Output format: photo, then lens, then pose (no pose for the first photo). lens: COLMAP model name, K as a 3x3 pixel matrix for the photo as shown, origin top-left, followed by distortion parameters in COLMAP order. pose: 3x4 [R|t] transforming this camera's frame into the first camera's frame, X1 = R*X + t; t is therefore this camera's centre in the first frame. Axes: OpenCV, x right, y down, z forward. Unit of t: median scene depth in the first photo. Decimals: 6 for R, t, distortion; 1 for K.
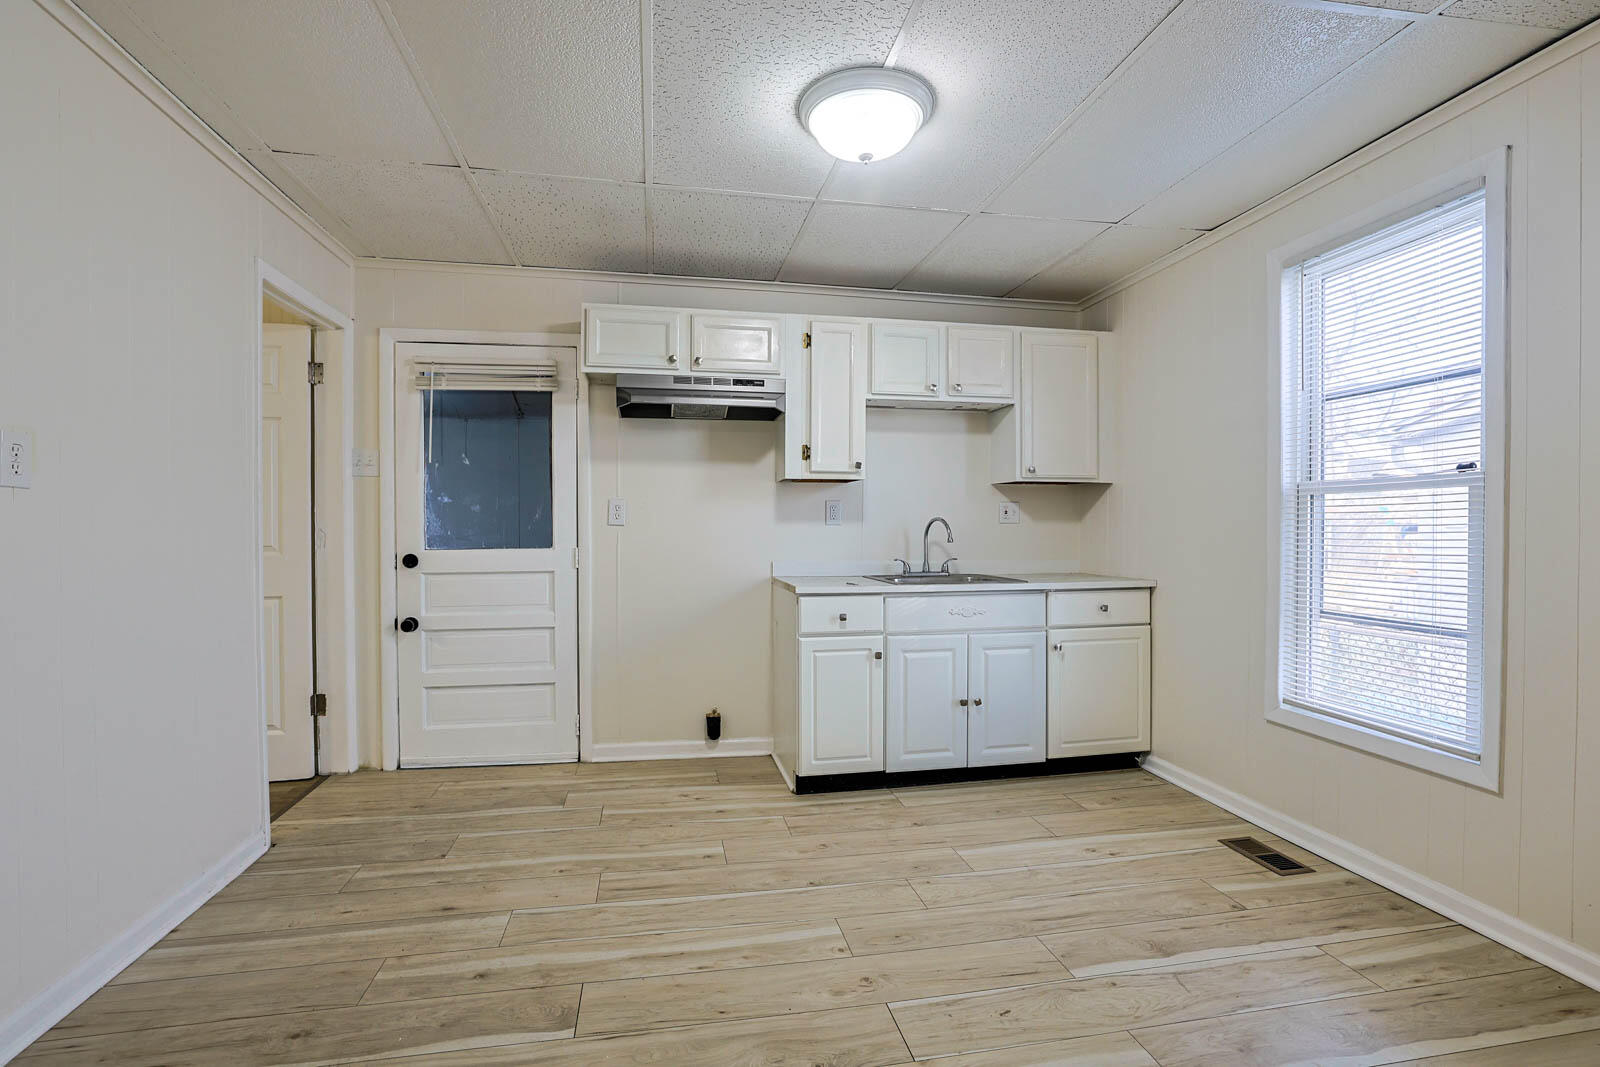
lens RADIAL K [[750.0, 0, 800.6], [0, 750.0, 530.9], [0, 0, 1]] dist [-0.044601, 0.015530]
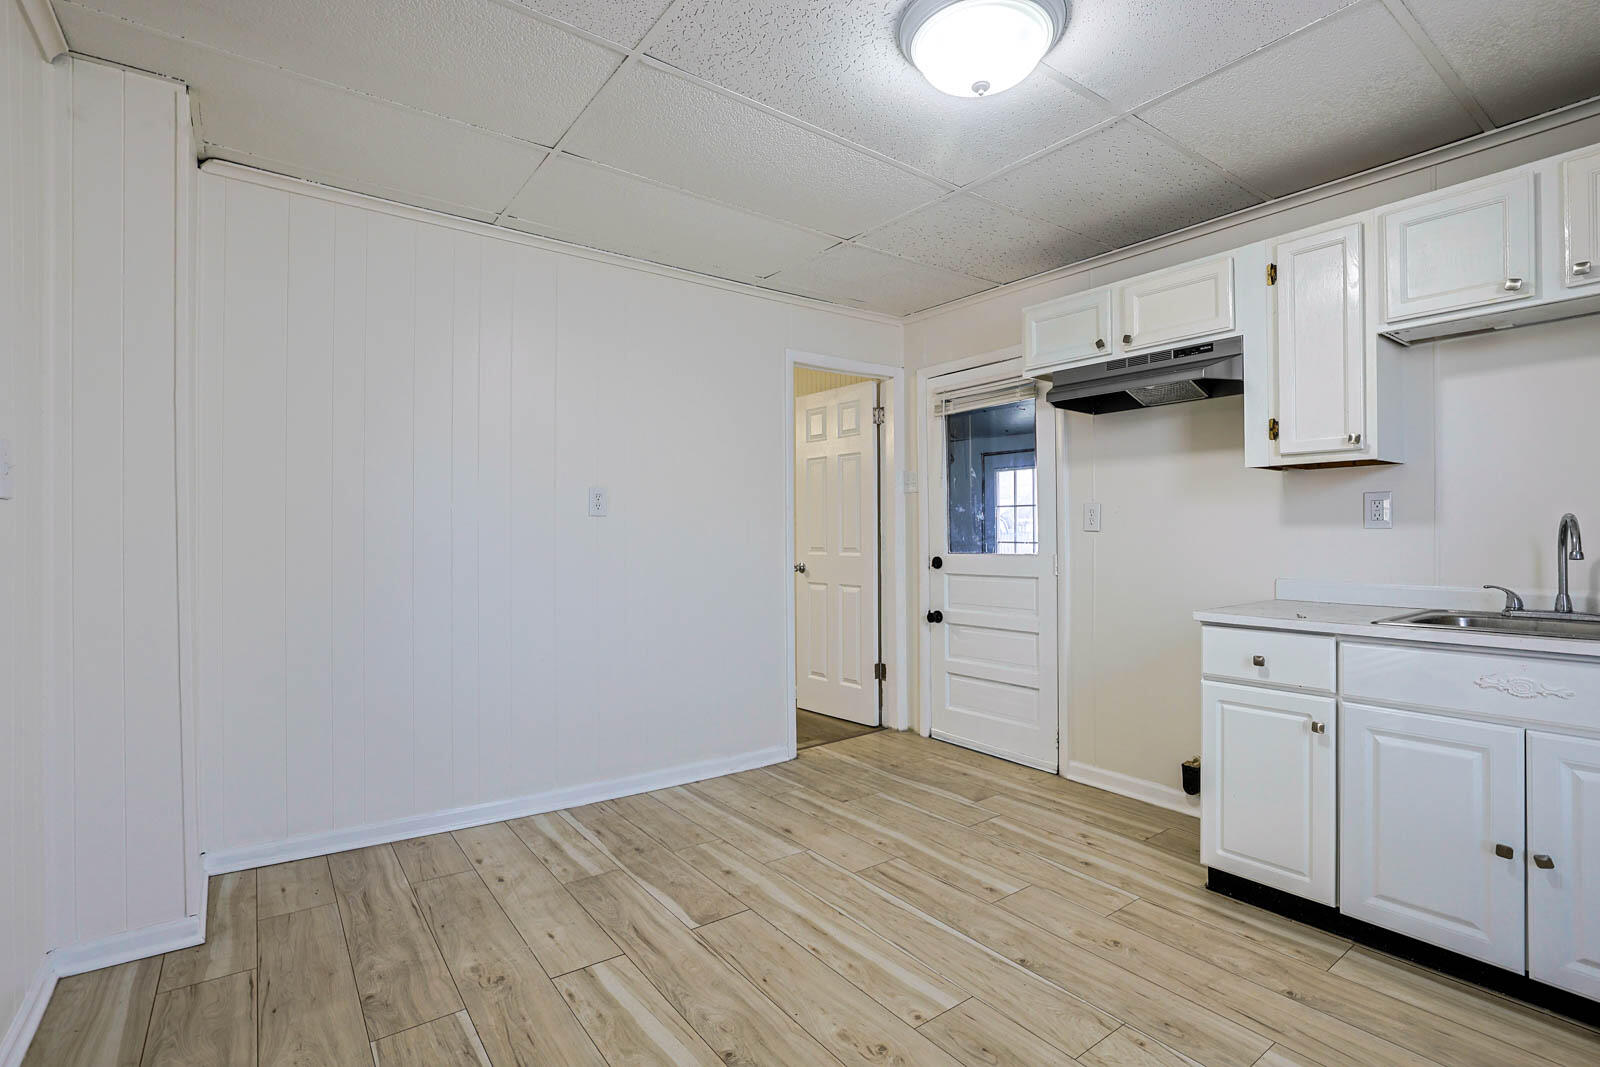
lens RADIAL K [[750.0, 0, 793.5], [0, 750.0, 533.3], [0, 0, 1]] dist [-0.044601, 0.015530]
pose [[0.436454, -0.002676, -0.899722, 0.475537], [0.000698, 0.999996, -0.002636, -0.003232], [0.899726, 0.000522, 0.436455, 0.296763]]
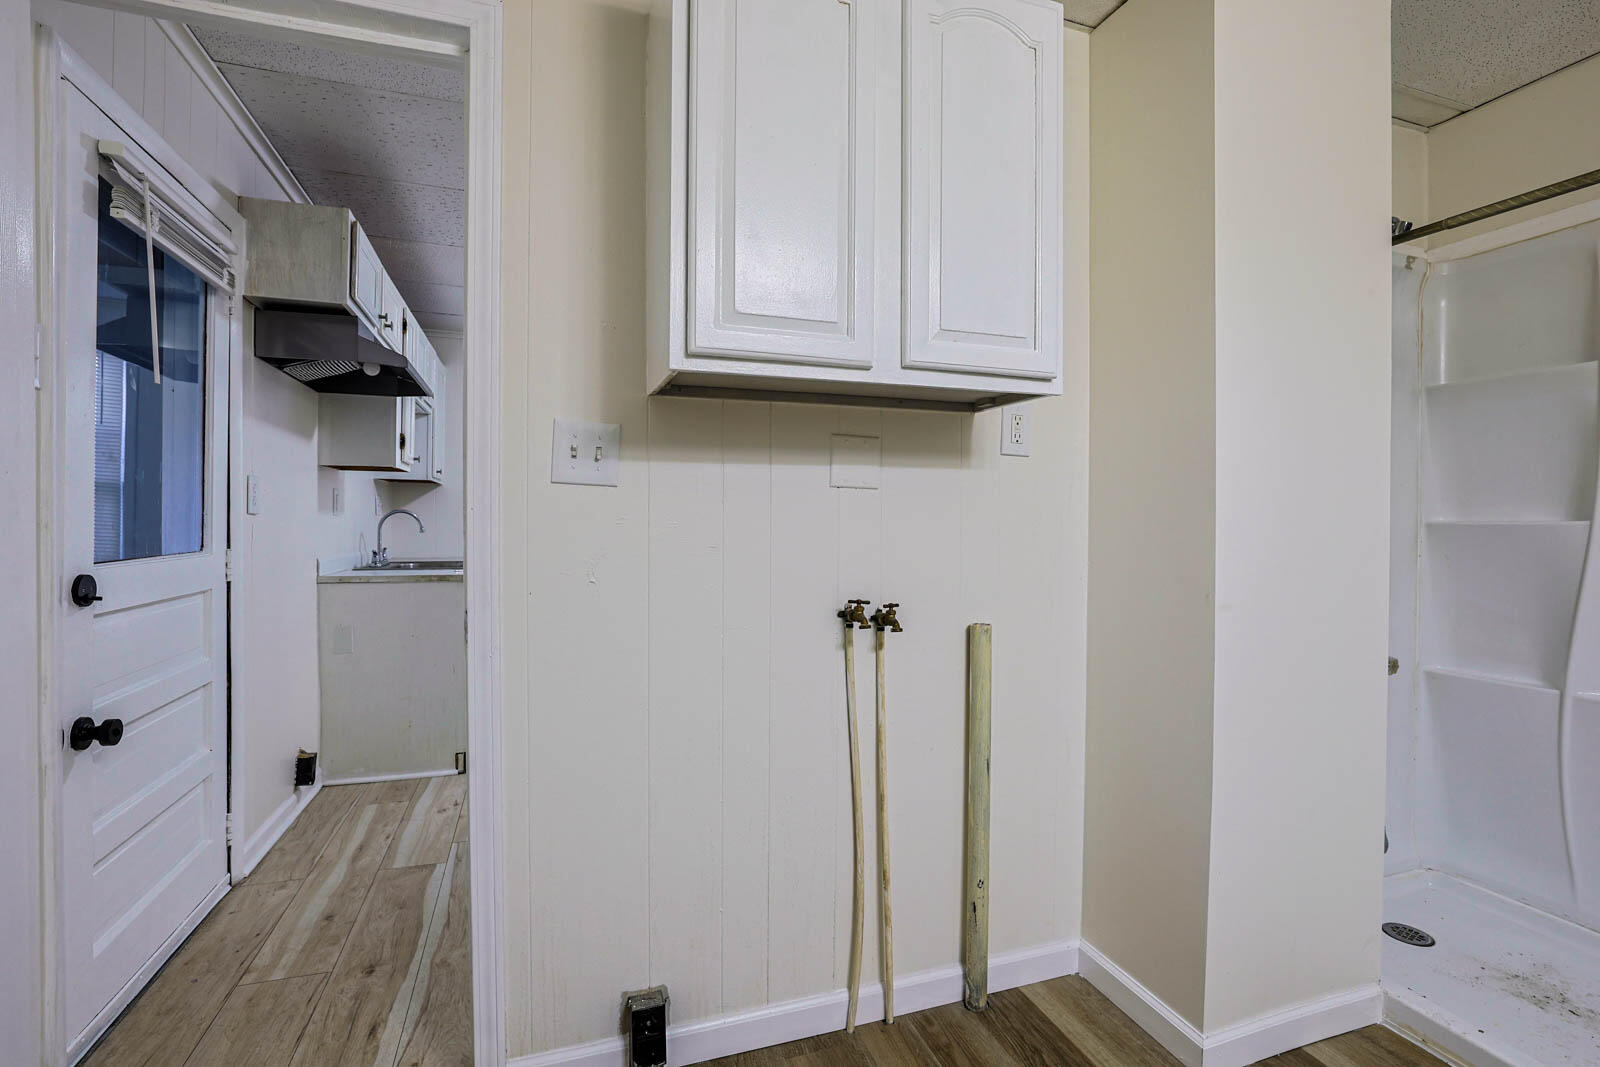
lens RADIAL K [[750.0, 0, 792.6], [0, 750.0, 528.9], [0, 0, 1]] dist [-0.044601, 0.015530]
pose [[-0.148695, -0.008145, 0.988850, -1.096276], [-0.005239, 0.999959, 0.007448, -0.002071], [-0.988869, -0.004073, -0.148731, 0.693389]]
